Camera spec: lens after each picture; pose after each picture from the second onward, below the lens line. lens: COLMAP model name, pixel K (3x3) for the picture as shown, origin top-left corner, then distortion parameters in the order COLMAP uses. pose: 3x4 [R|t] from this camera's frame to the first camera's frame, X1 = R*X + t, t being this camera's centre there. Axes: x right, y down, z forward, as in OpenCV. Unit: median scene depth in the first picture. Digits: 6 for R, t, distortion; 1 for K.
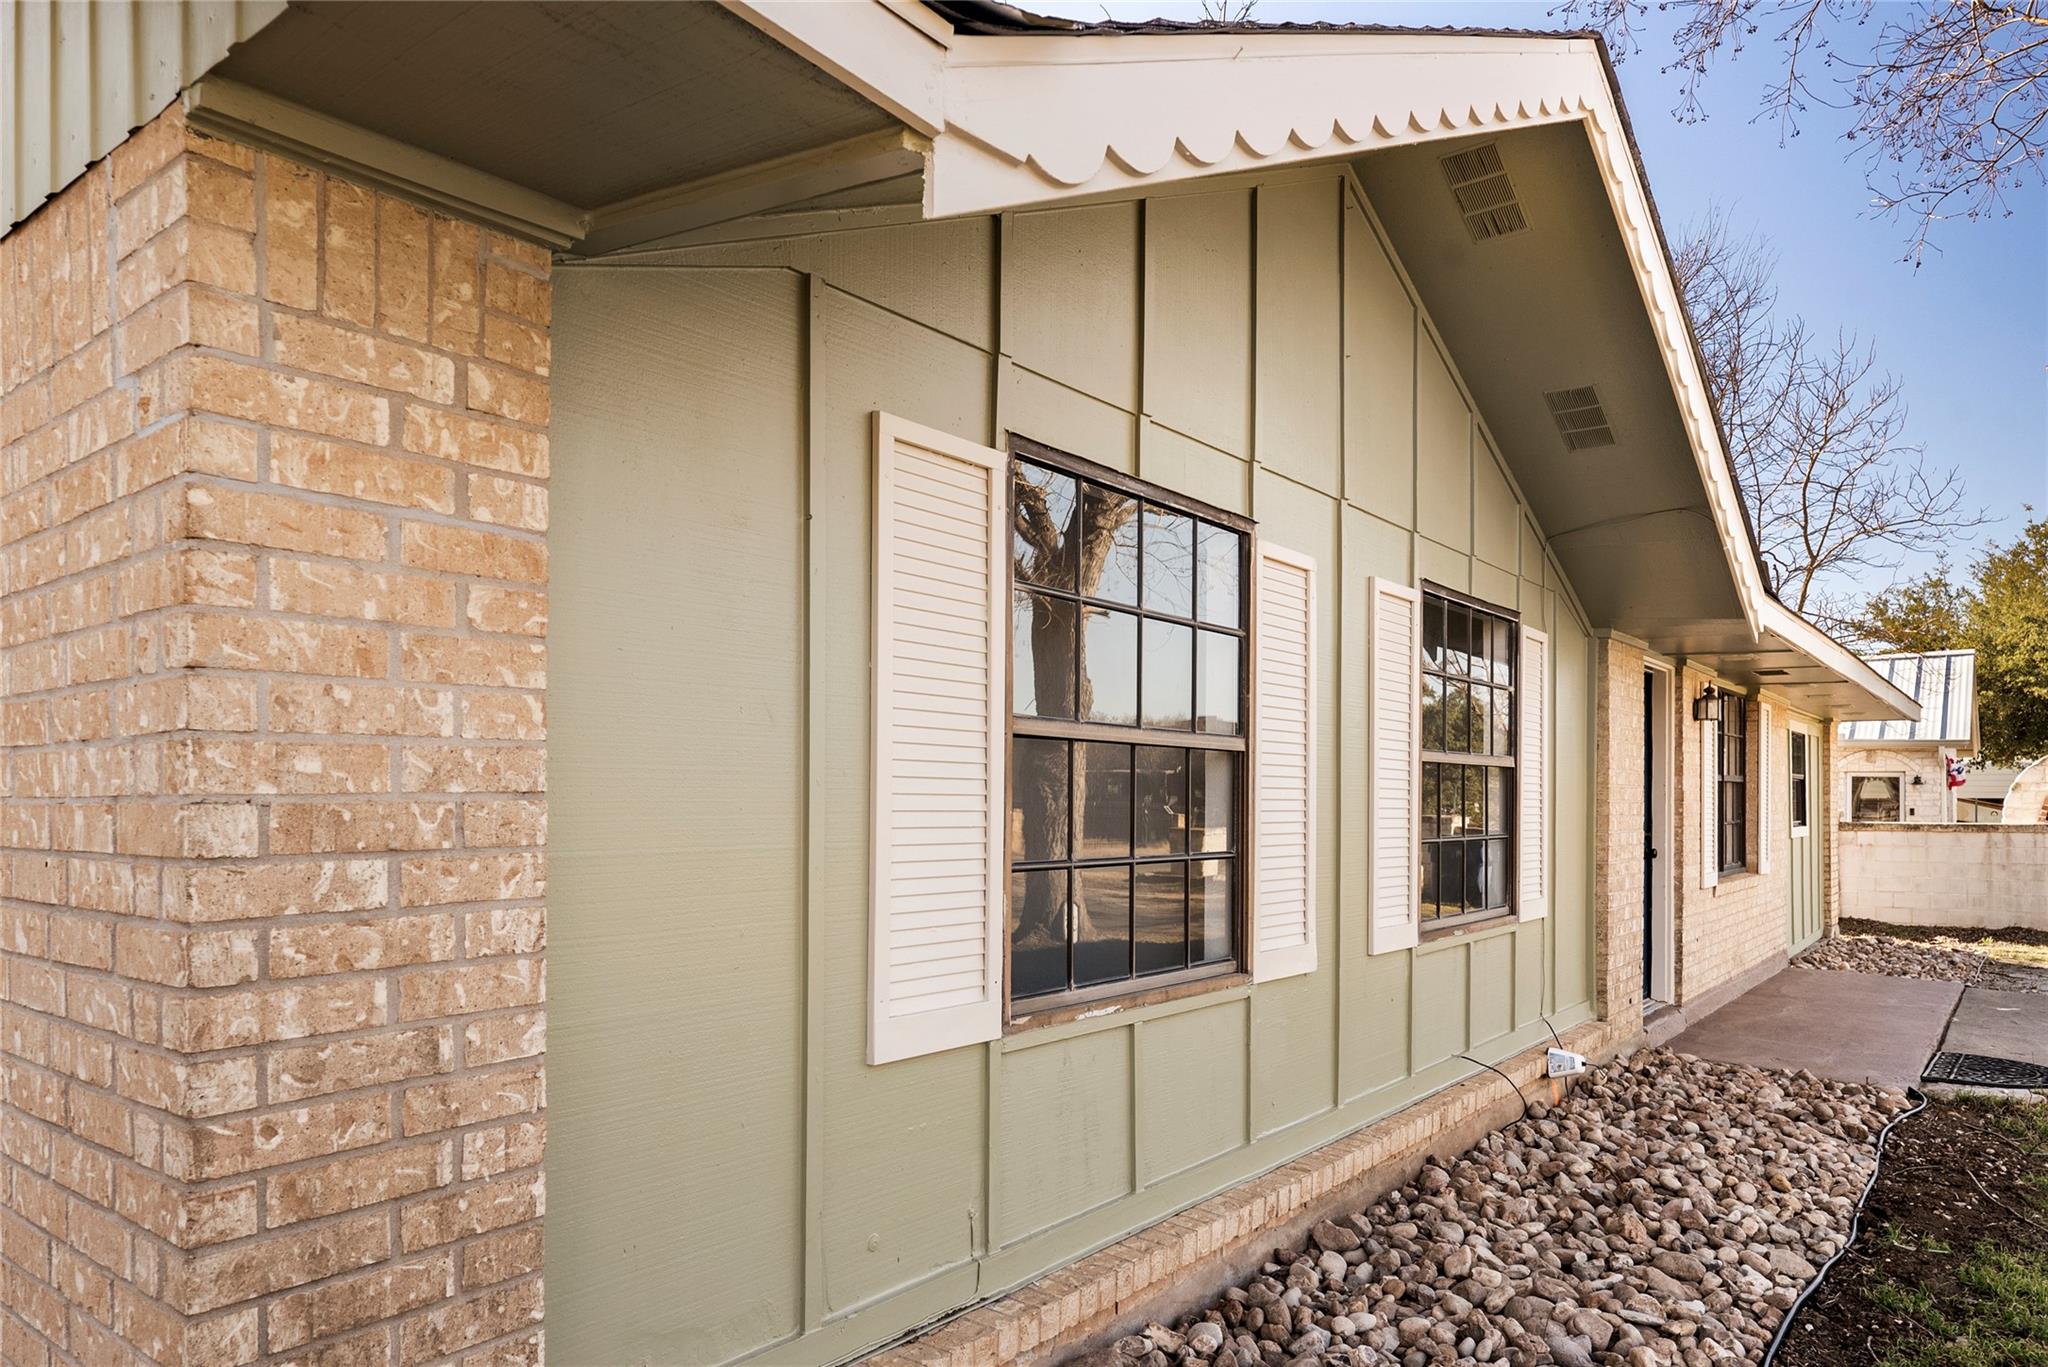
lens RADIAL K [[1311.2, 0, 1028.3], [0, 1311.2, 810.6], [0, 0, 1]] dist [-0.002856, -0.000165]
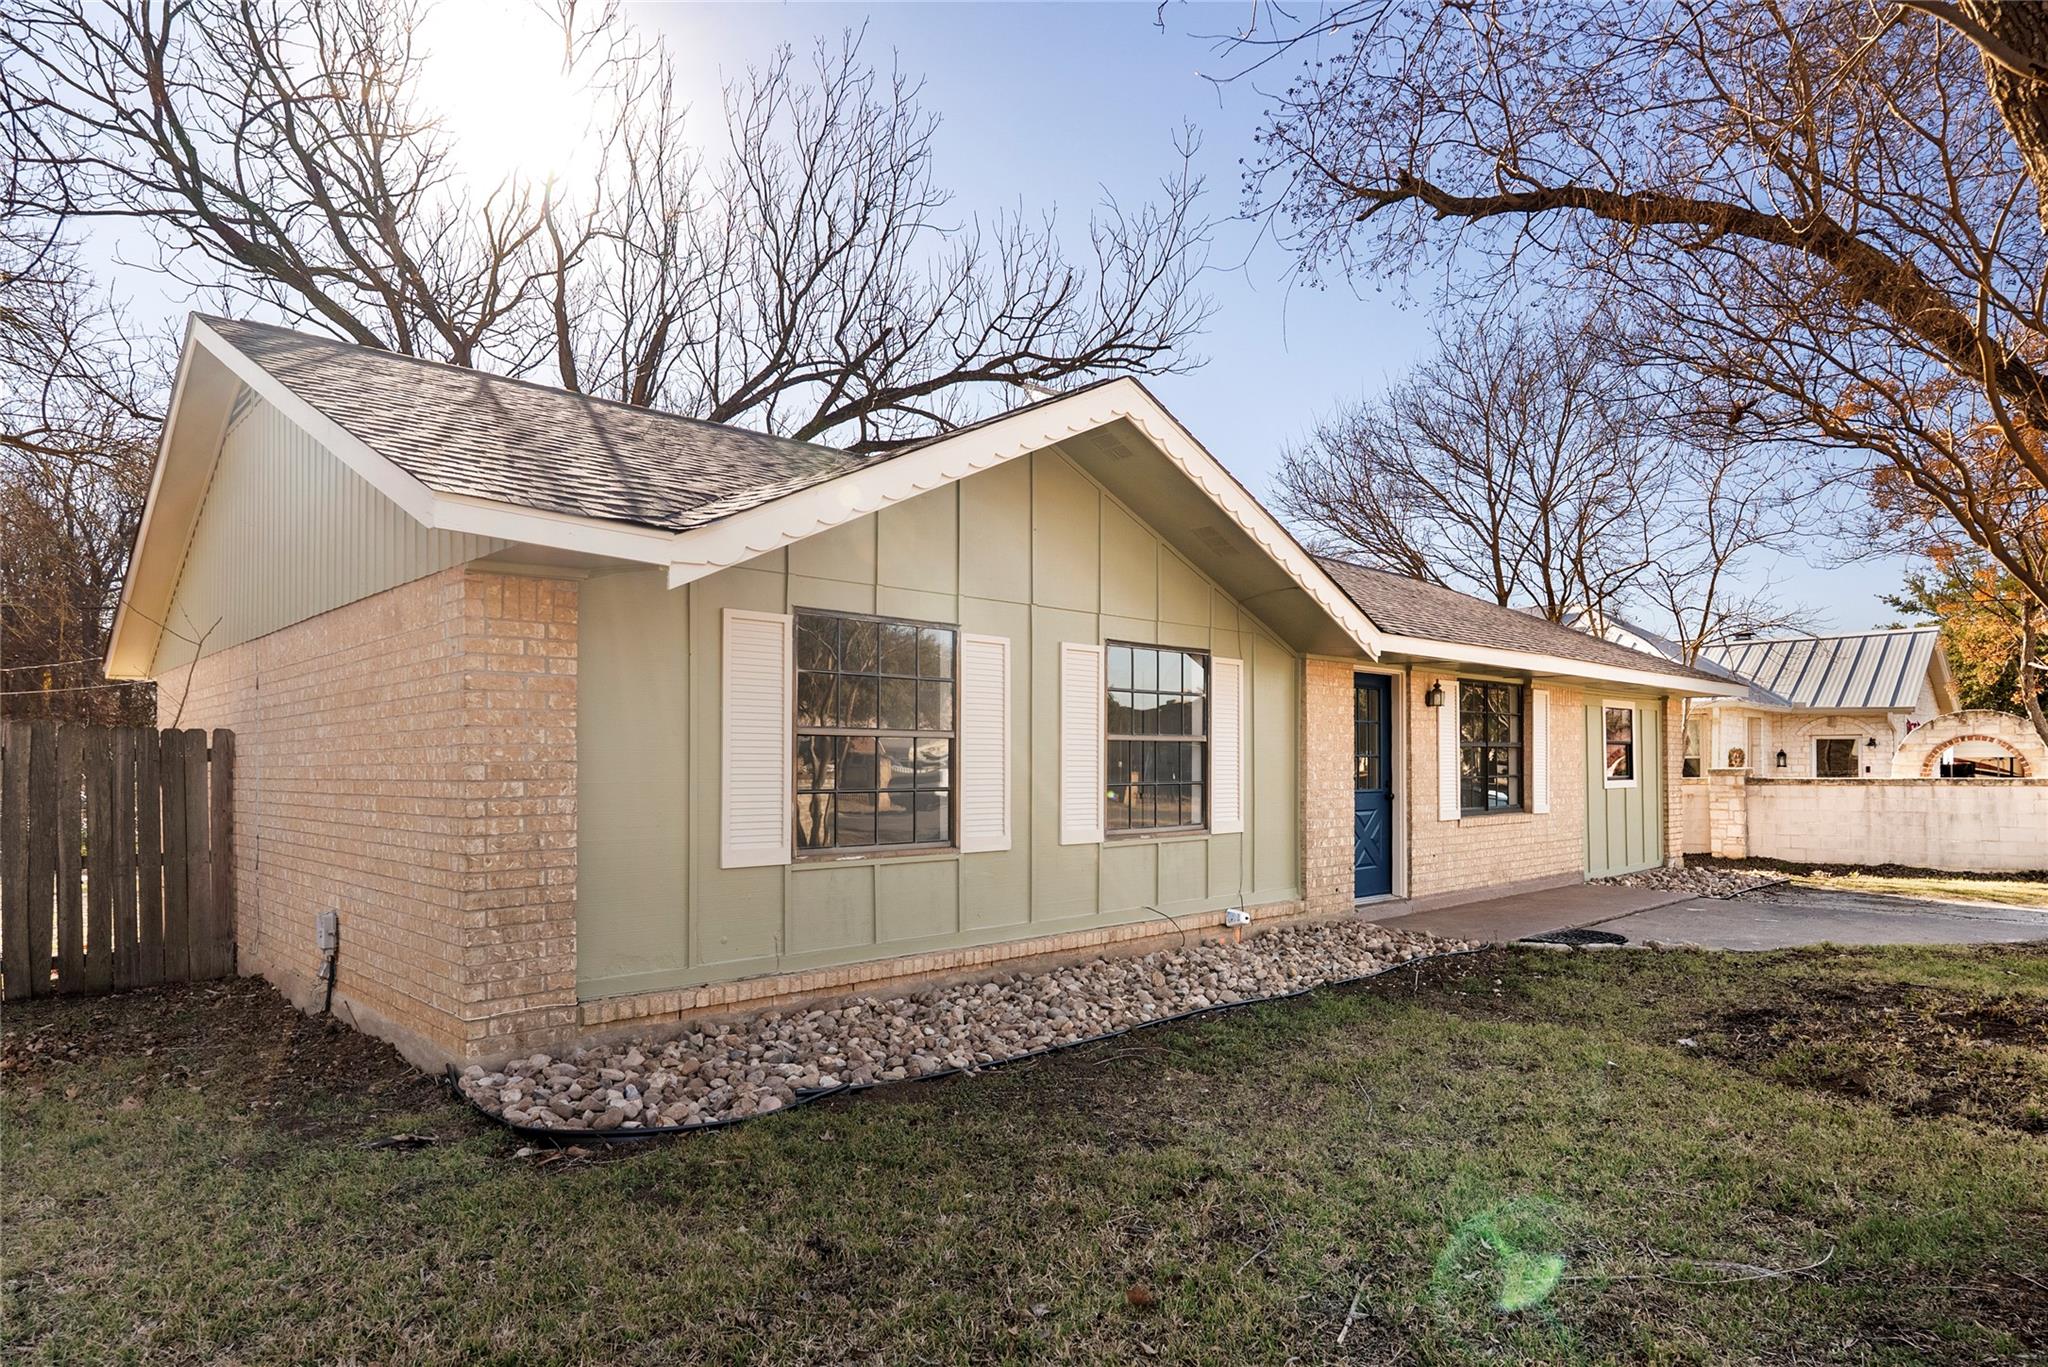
lens RADIAL K [[1170.3, 0, 1031.0], [0, 1170.3, 769.3], [0, 0, 1]] dist [-0.005867, -0.000769]
pose [[0.990857, -0.004700, -0.134838, 1.084224], [0.004262, 0.999985, -0.003535, 0.020337], [0.134852, 0.002928, 0.990861, -1.605388]]
